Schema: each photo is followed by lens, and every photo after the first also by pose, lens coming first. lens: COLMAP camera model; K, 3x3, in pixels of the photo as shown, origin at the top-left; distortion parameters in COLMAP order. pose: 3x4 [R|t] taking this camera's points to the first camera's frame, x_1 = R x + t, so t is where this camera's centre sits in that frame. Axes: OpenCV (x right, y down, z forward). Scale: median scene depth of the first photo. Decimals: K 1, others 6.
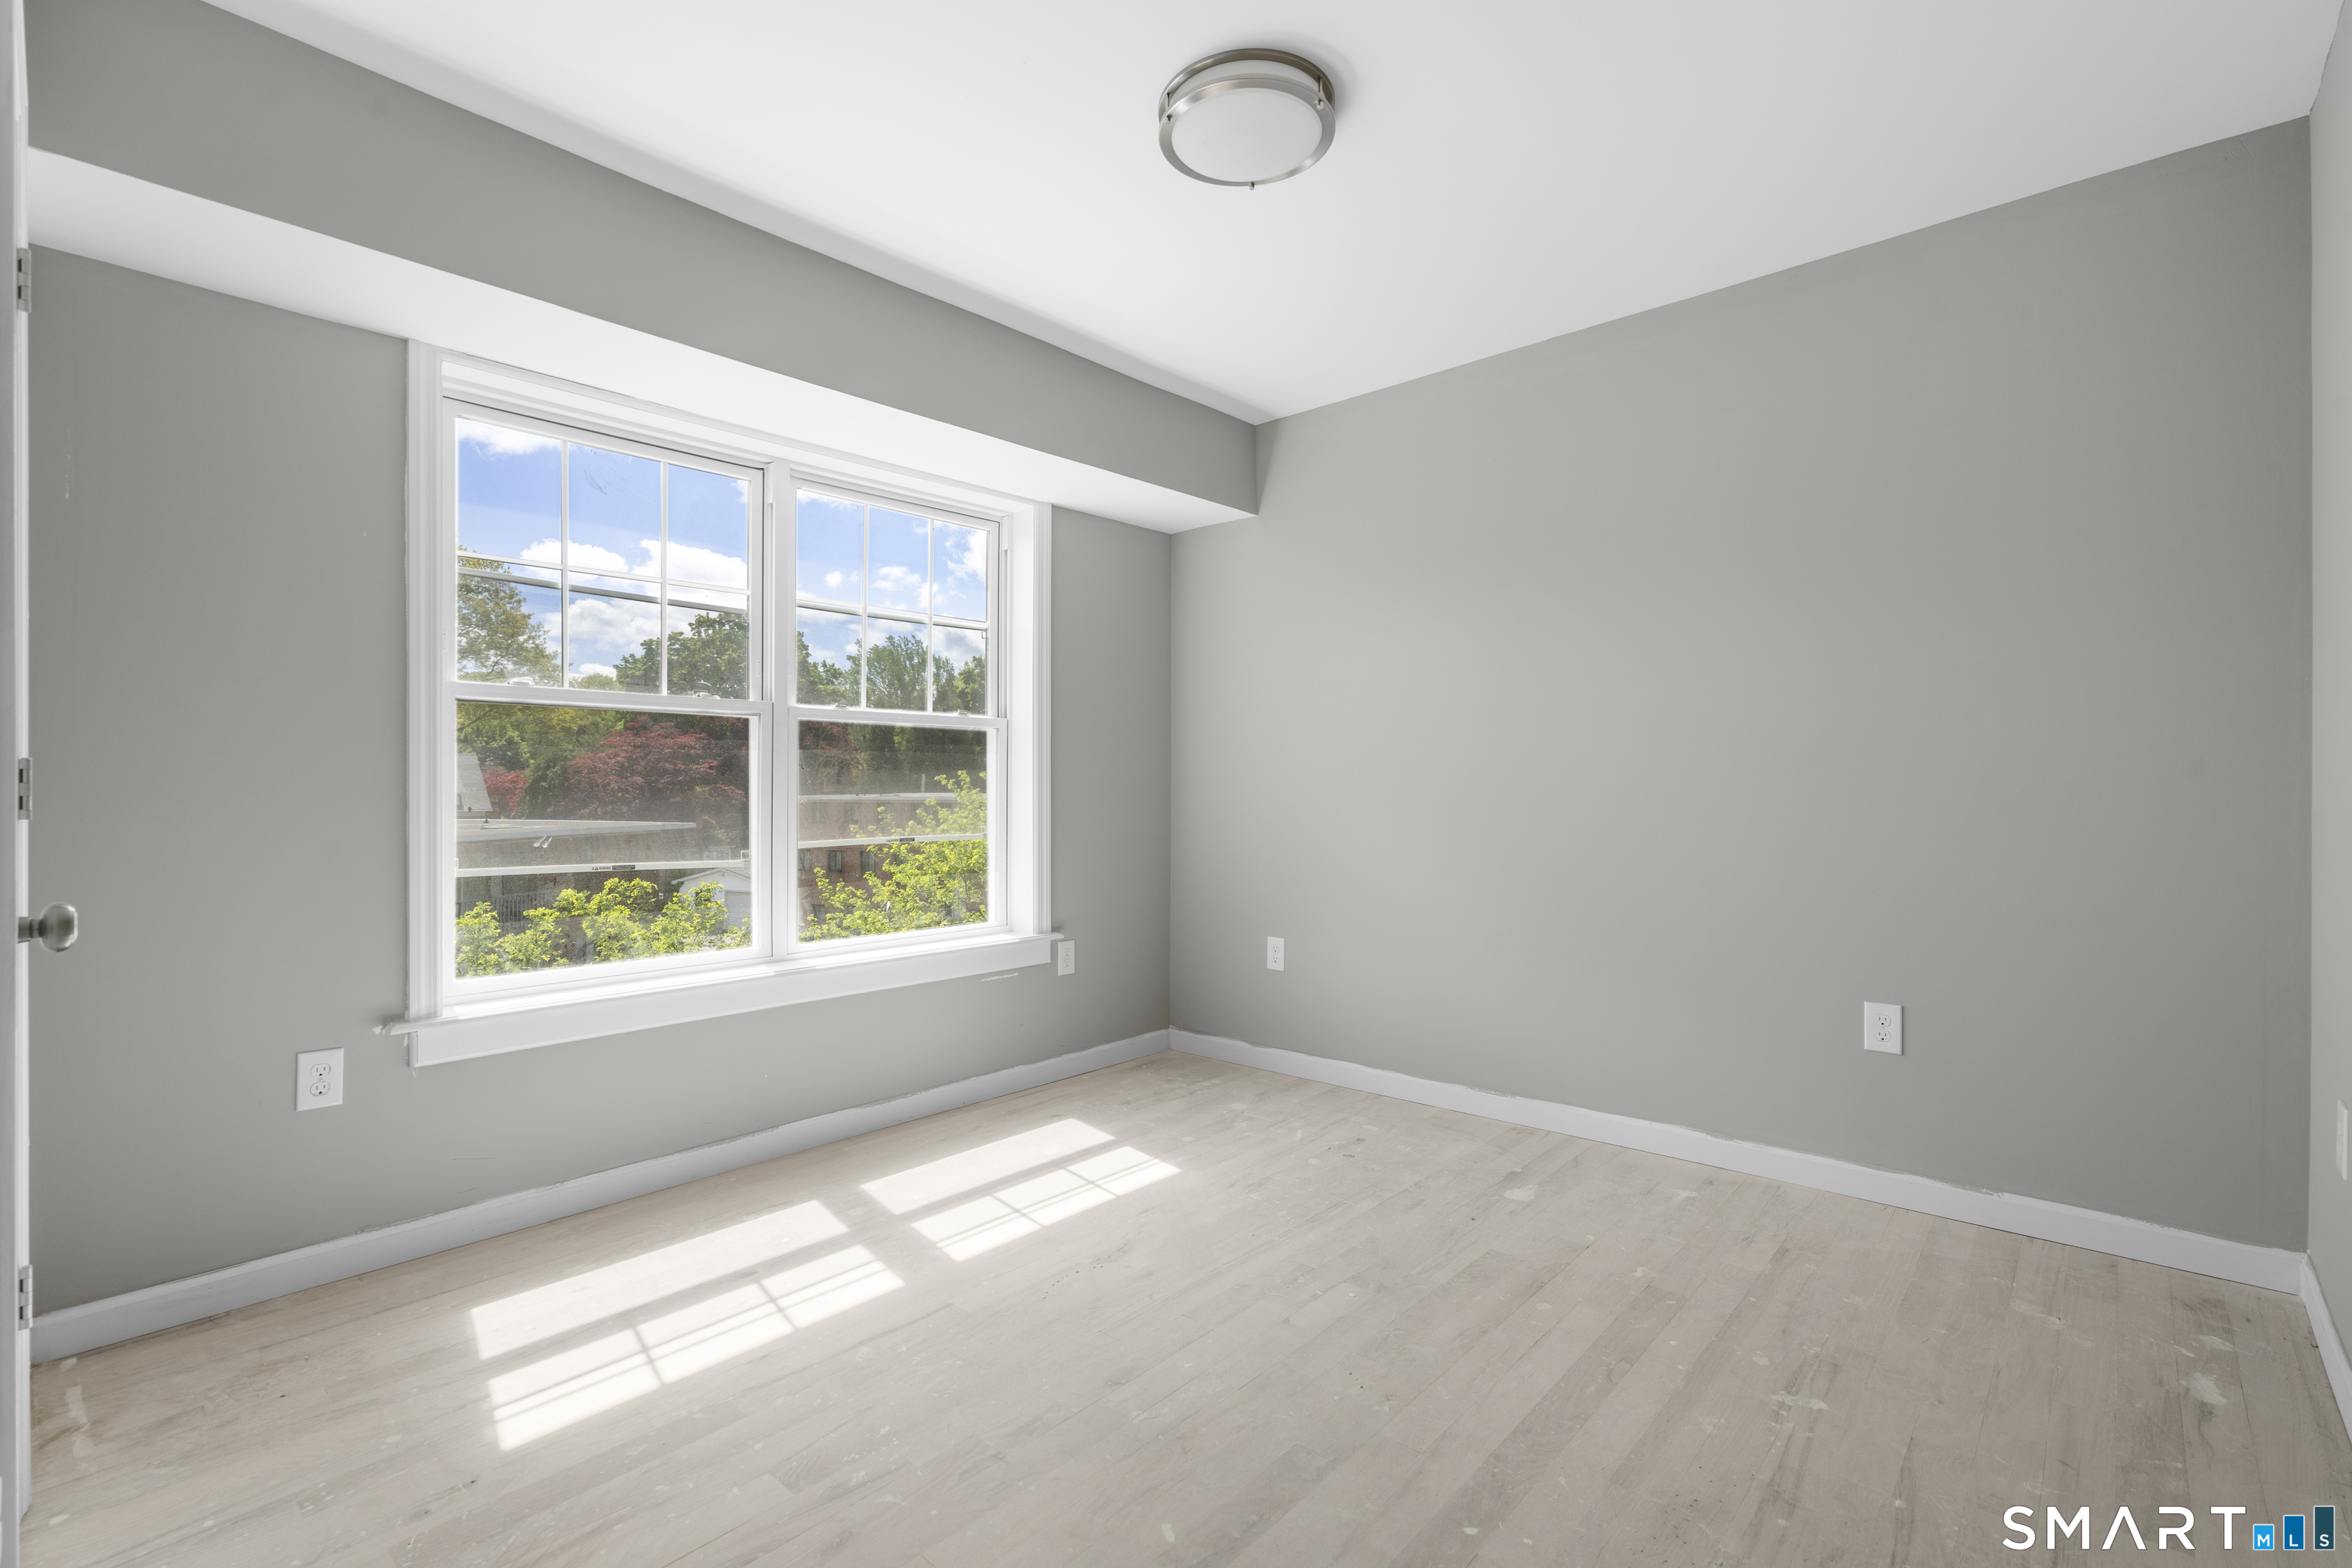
lens RADIAL K [[1051.5, 0, 1190.3], [0, 1051.5, 795.7], [0, 0, 1]] dist [-0.006570, 0.002651]
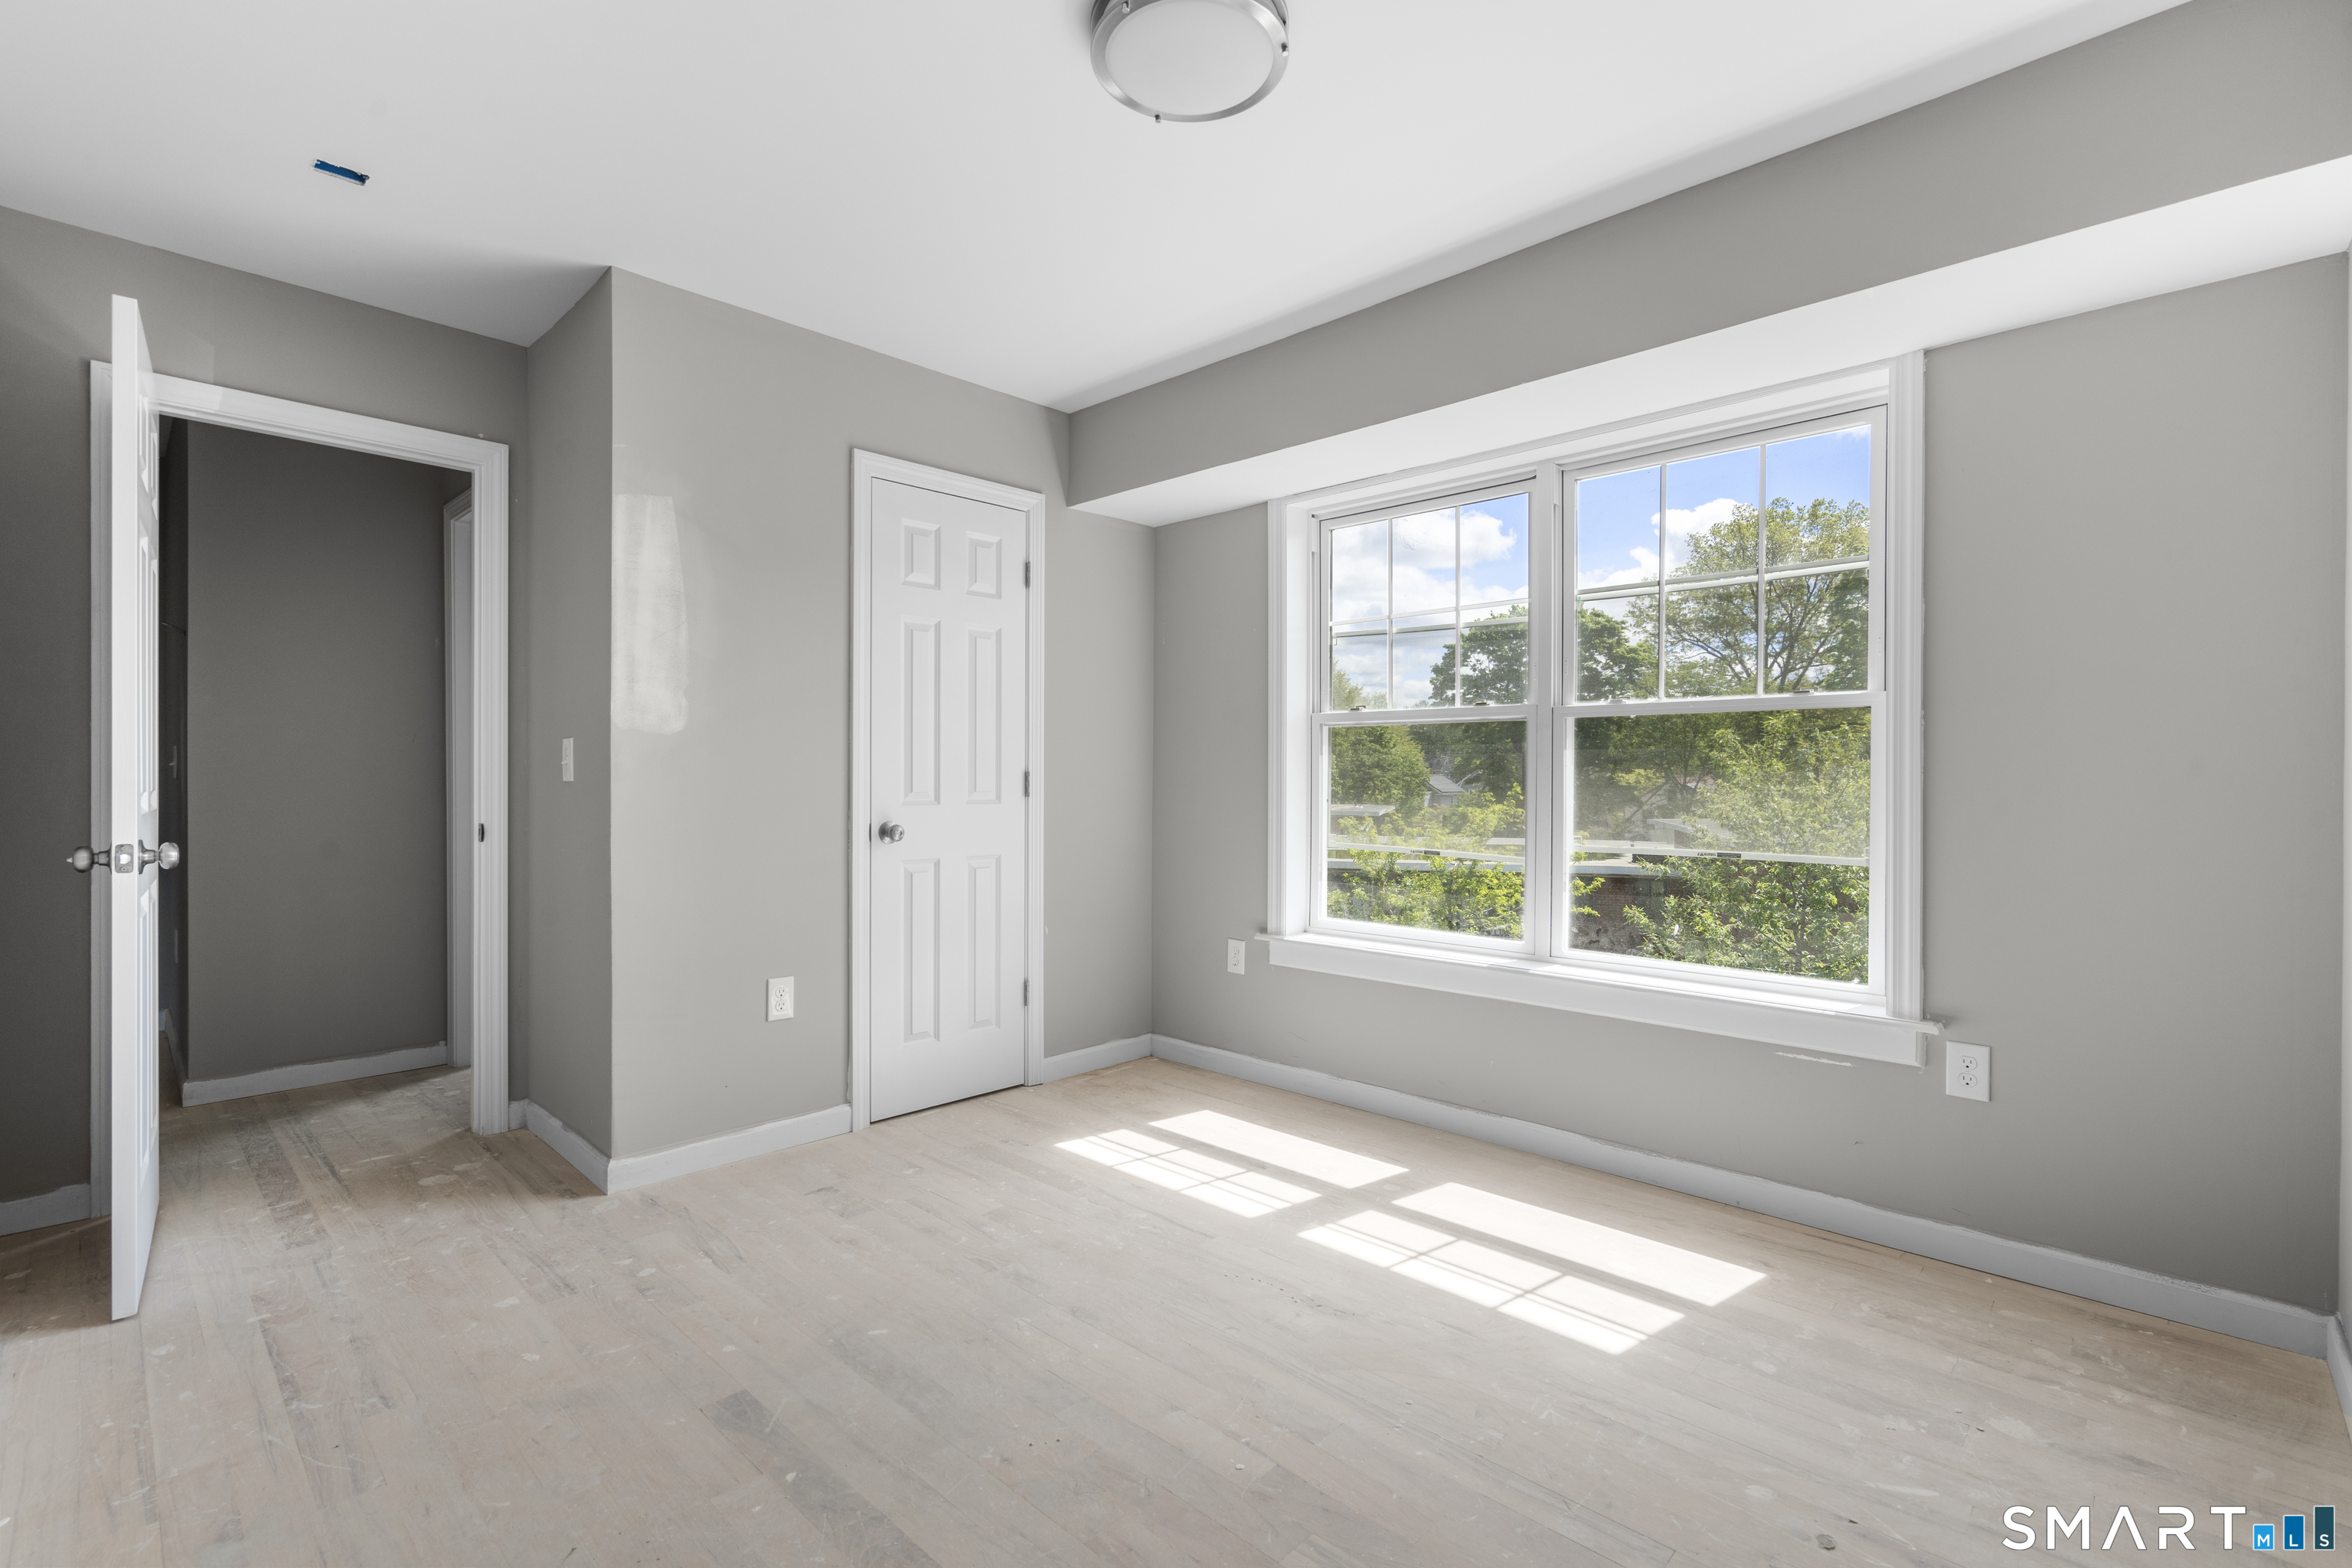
lens RADIAL K [[1051.5, 0, 1159.2], [0, 1051.5, 785.2], [0, 0, 1]] dist [-0.006570, 0.002651]
pose [[-0.048589, 0.004523, -0.998809, 0.756845], [-0.014547, 0.999880, 0.005235, -0.013835], [0.998713, 0.014784, -0.048517, 0.810798]]
